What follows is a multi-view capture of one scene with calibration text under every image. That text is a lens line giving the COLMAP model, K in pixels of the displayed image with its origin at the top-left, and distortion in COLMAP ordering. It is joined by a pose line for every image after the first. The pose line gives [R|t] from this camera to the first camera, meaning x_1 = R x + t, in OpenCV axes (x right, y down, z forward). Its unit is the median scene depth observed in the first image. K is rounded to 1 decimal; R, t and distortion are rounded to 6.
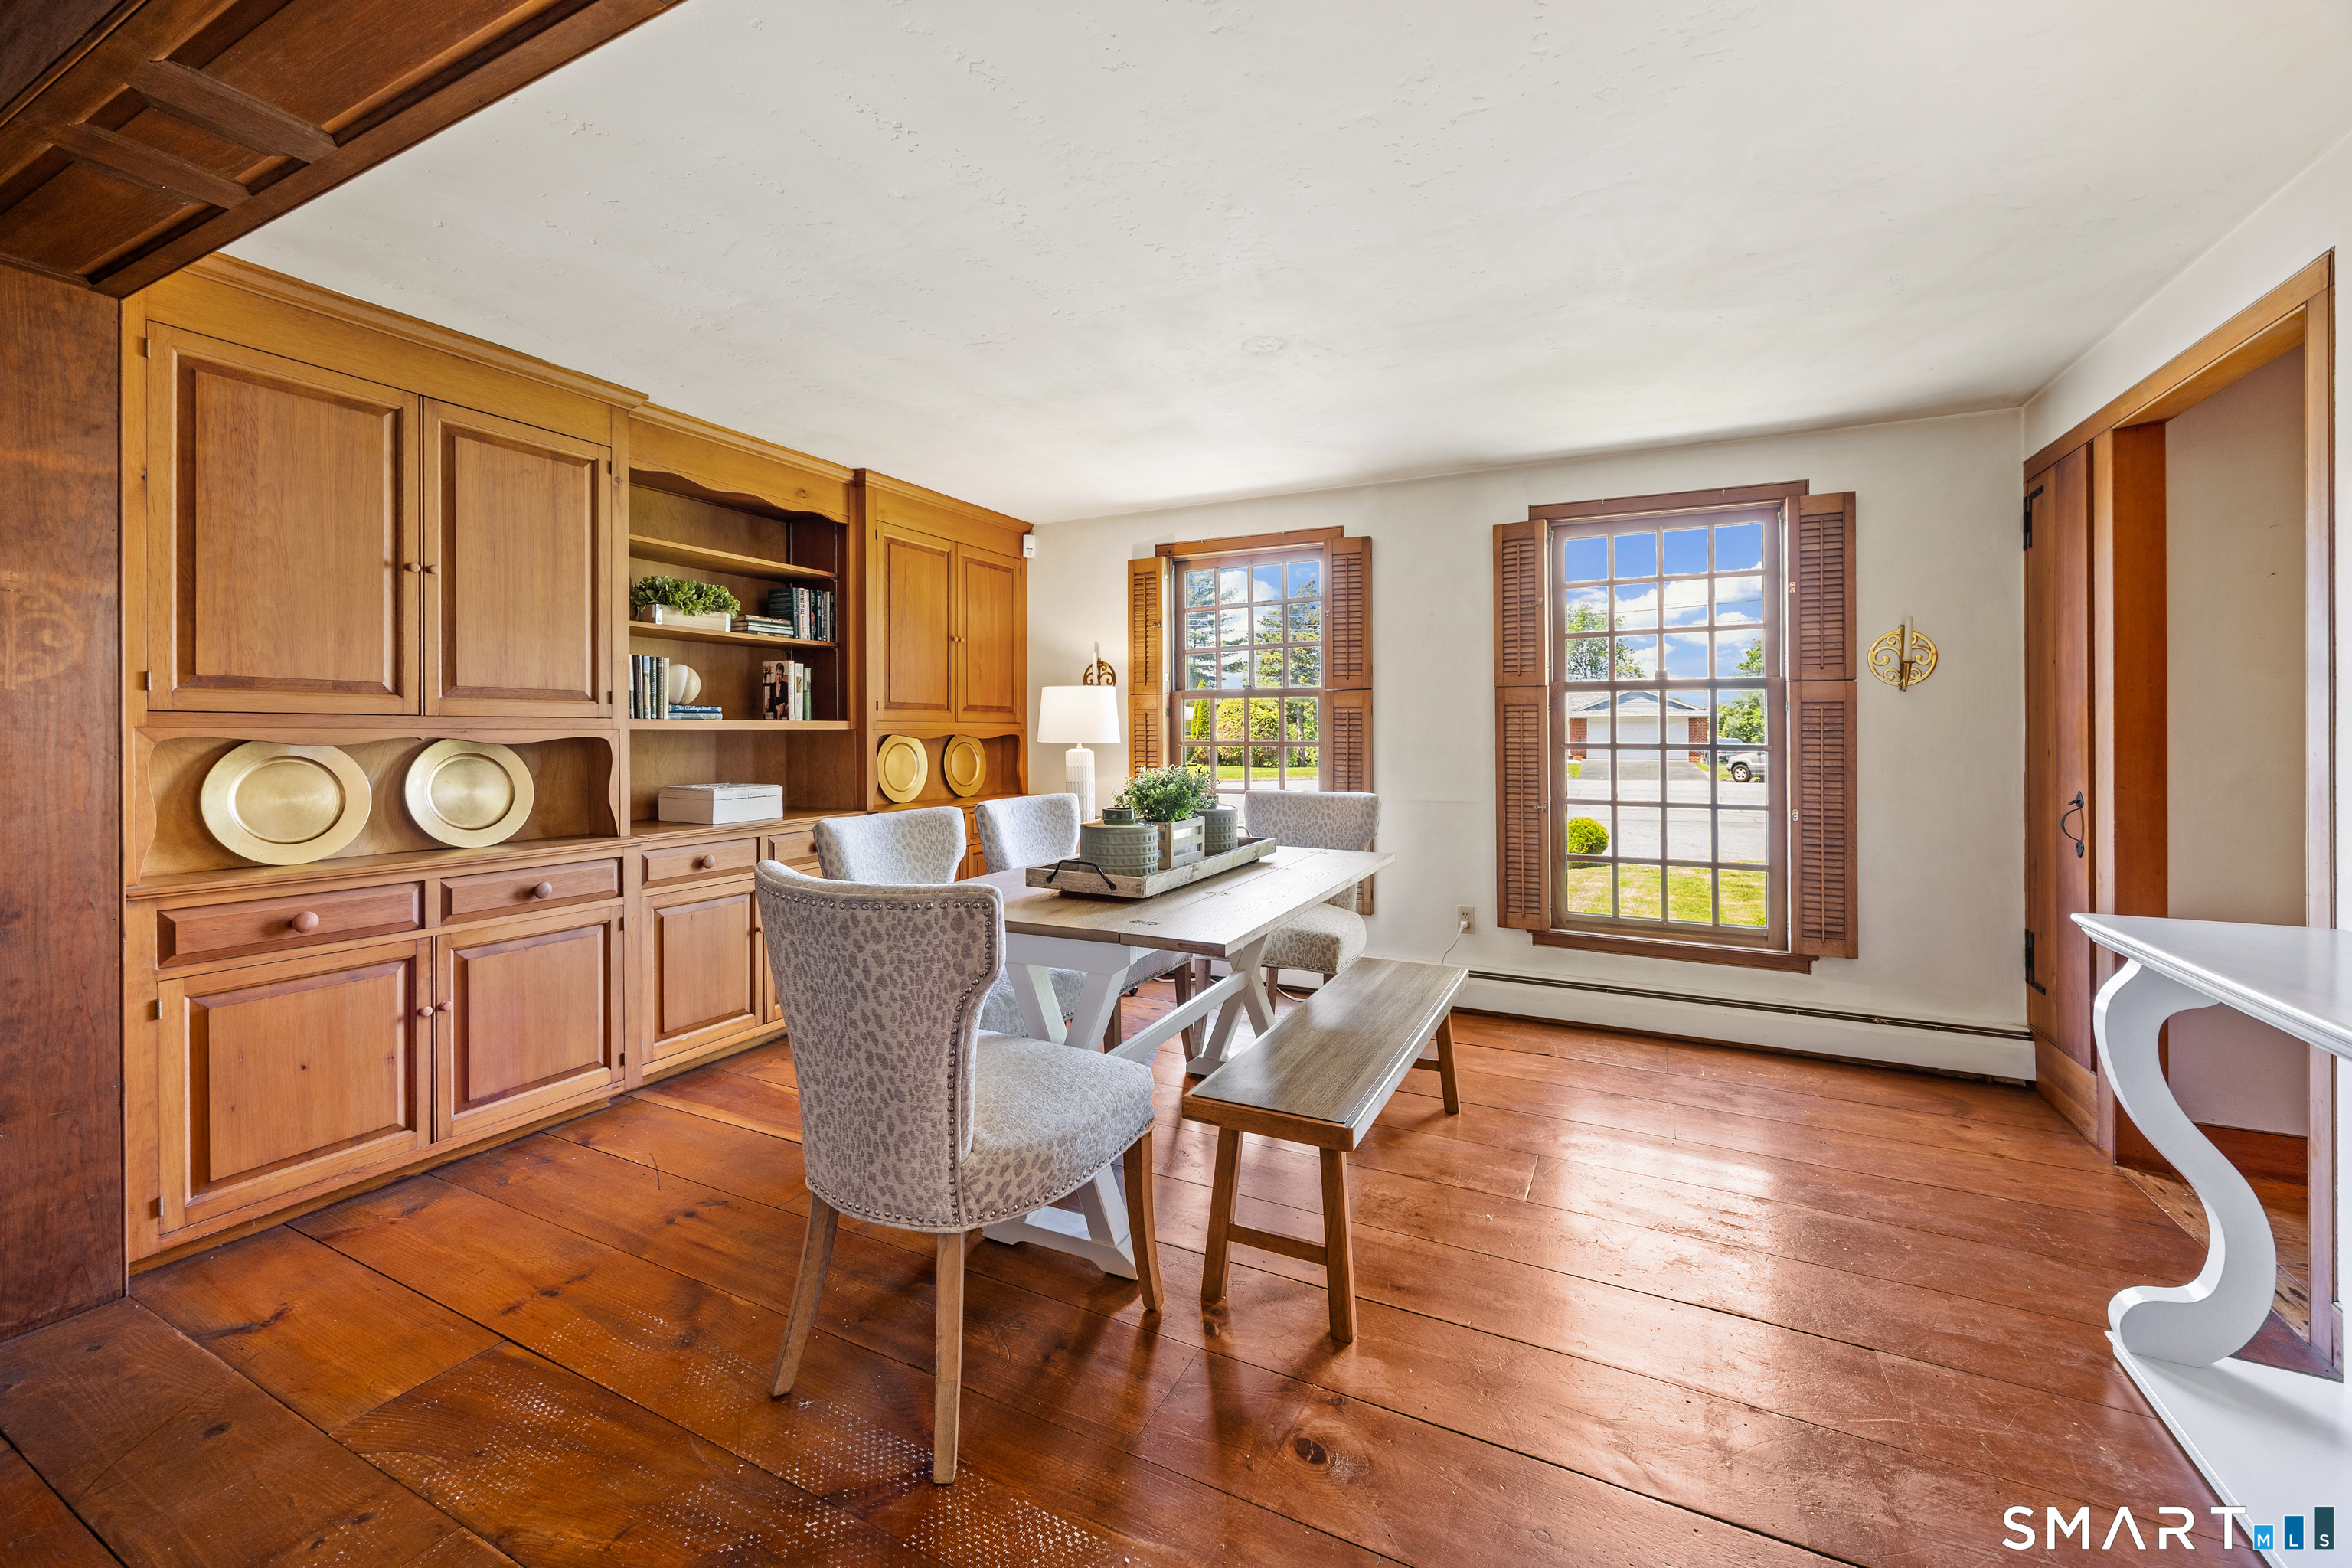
lens RADIAL K [[934.5, 0, 1174.3], [0, 934.5, 734.6], [0, 0, 1]] dist [-0.001126, 0.000018]
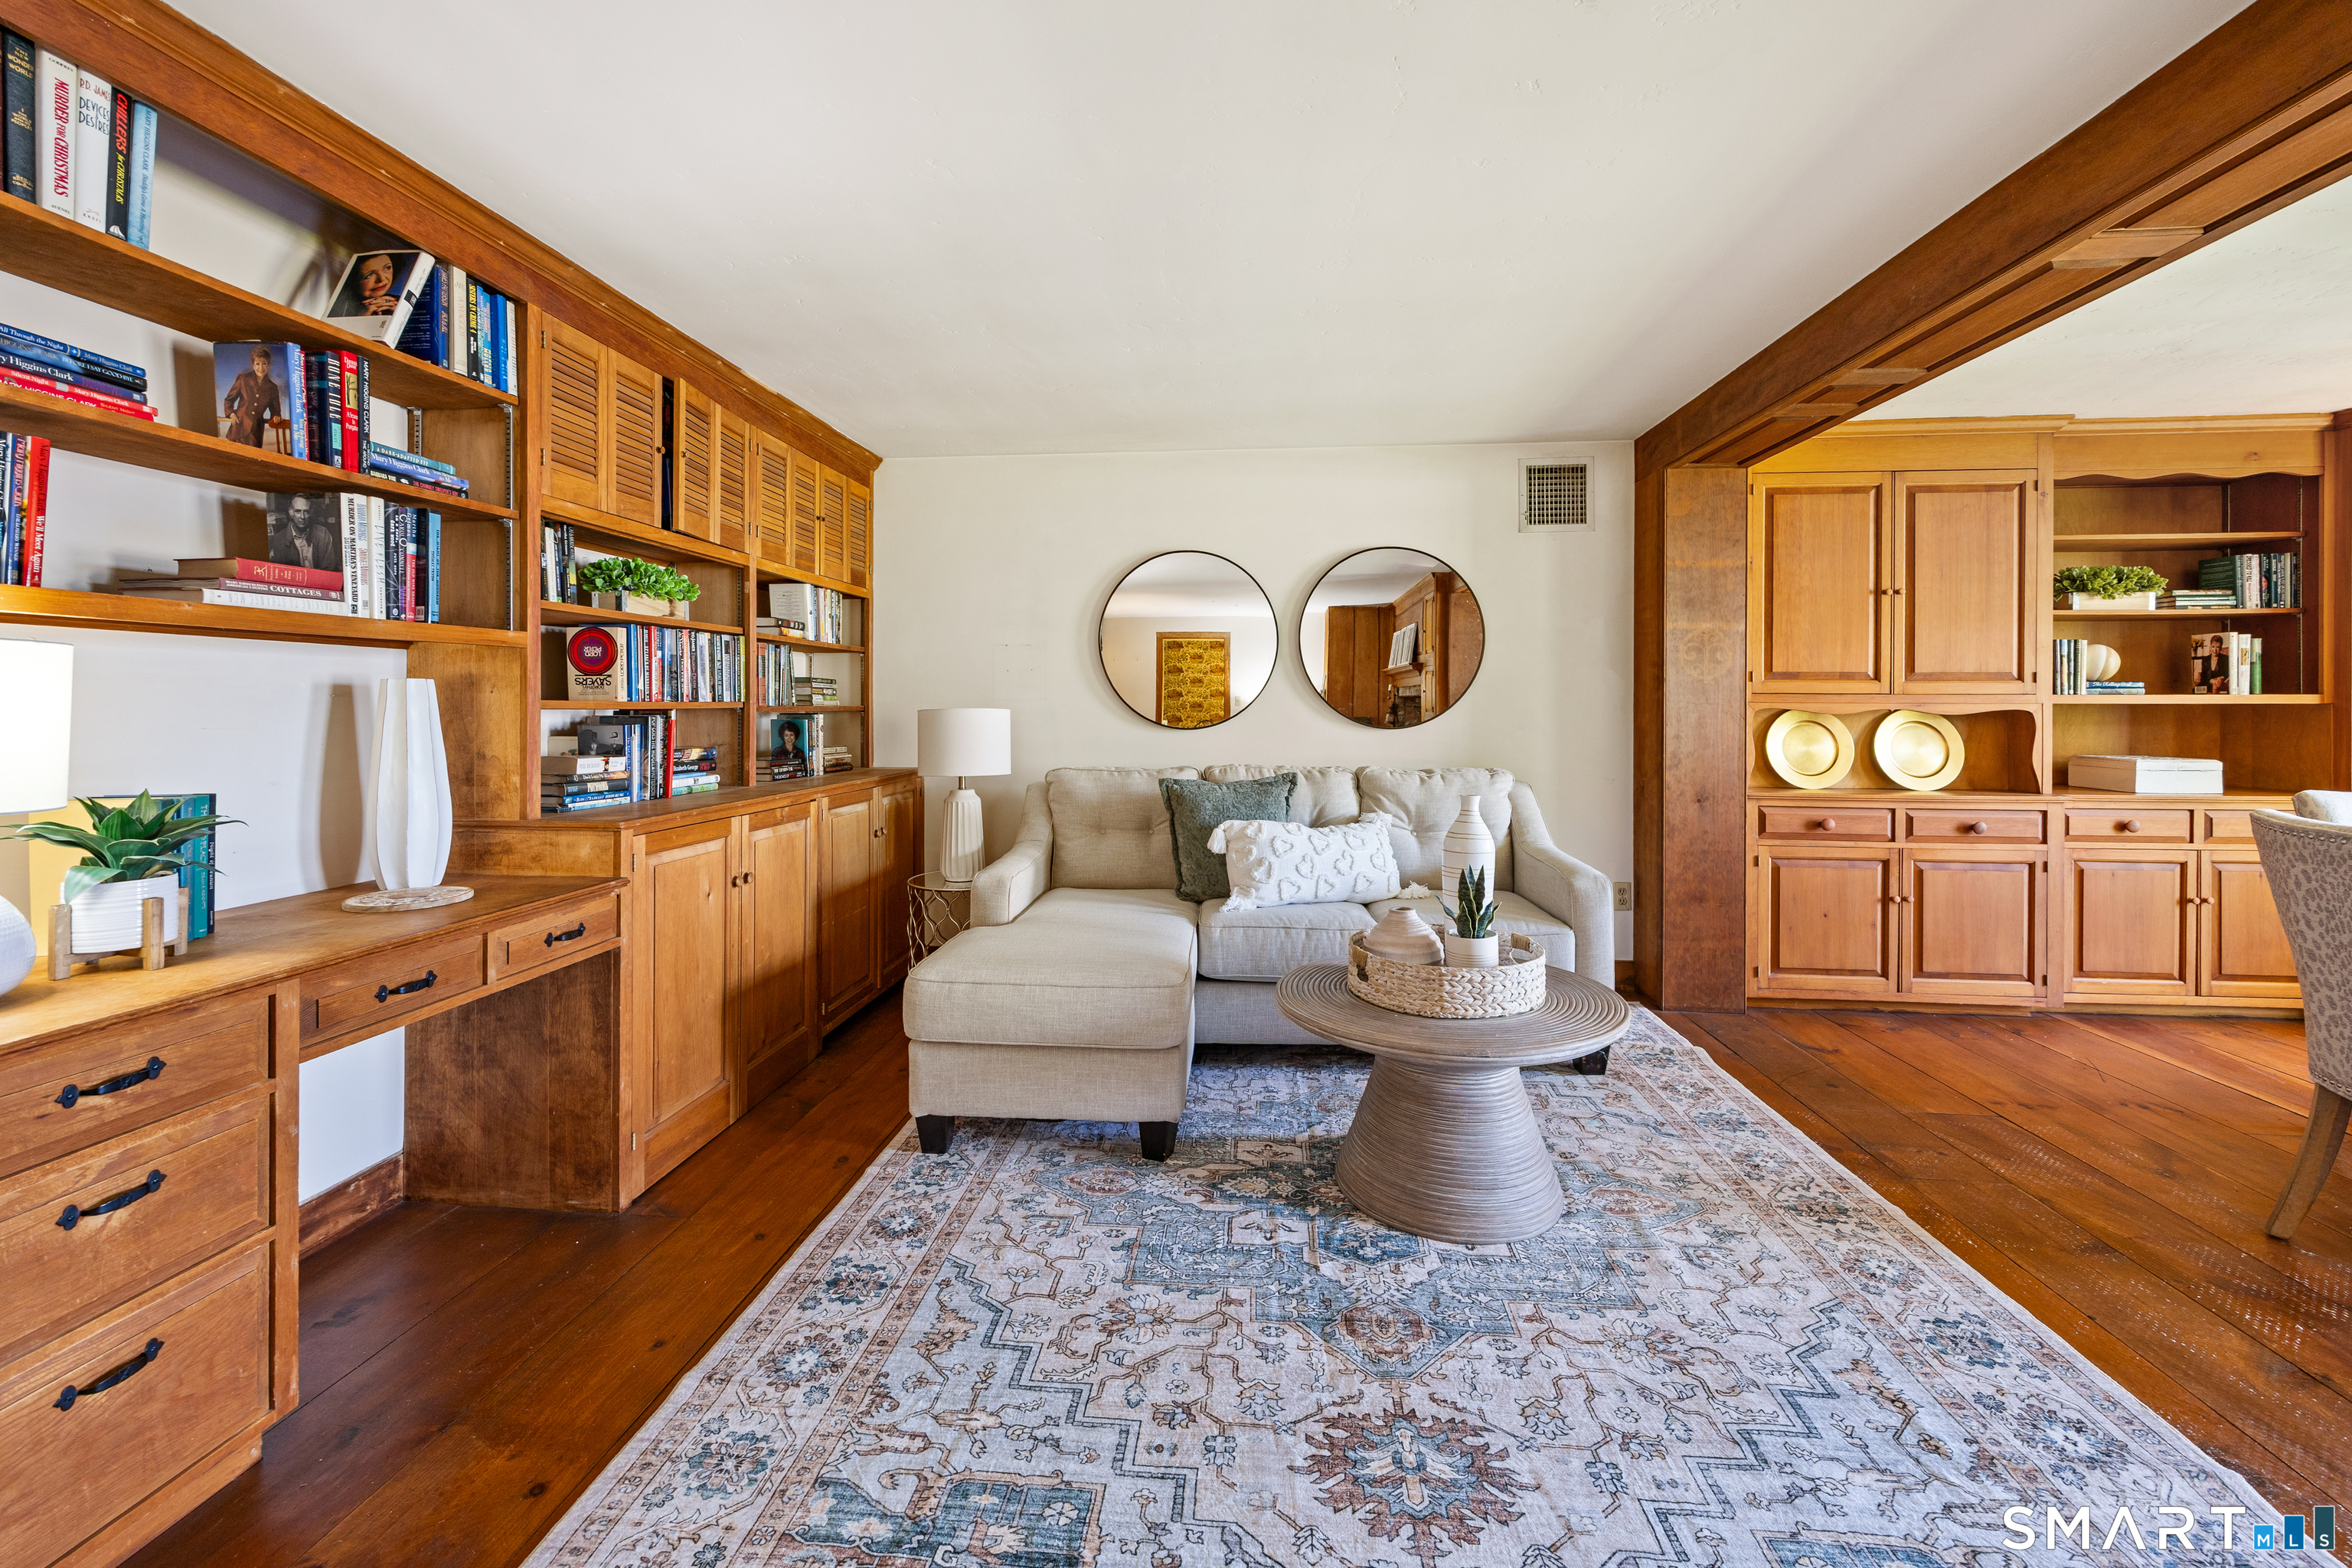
lens RADIAL K [[933.2, 0, 1178.8], [0, 933.2, 709.2], [0, 0, 1]] dist [-0.001641, -0.000298]
pose [[0.365942, 0.006303, -0.930616, 0.110731], [-0.005401, 0.999975, 0.004649, 0.001943], [0.930622, 0.003325, 0.365967, -0.472091]]
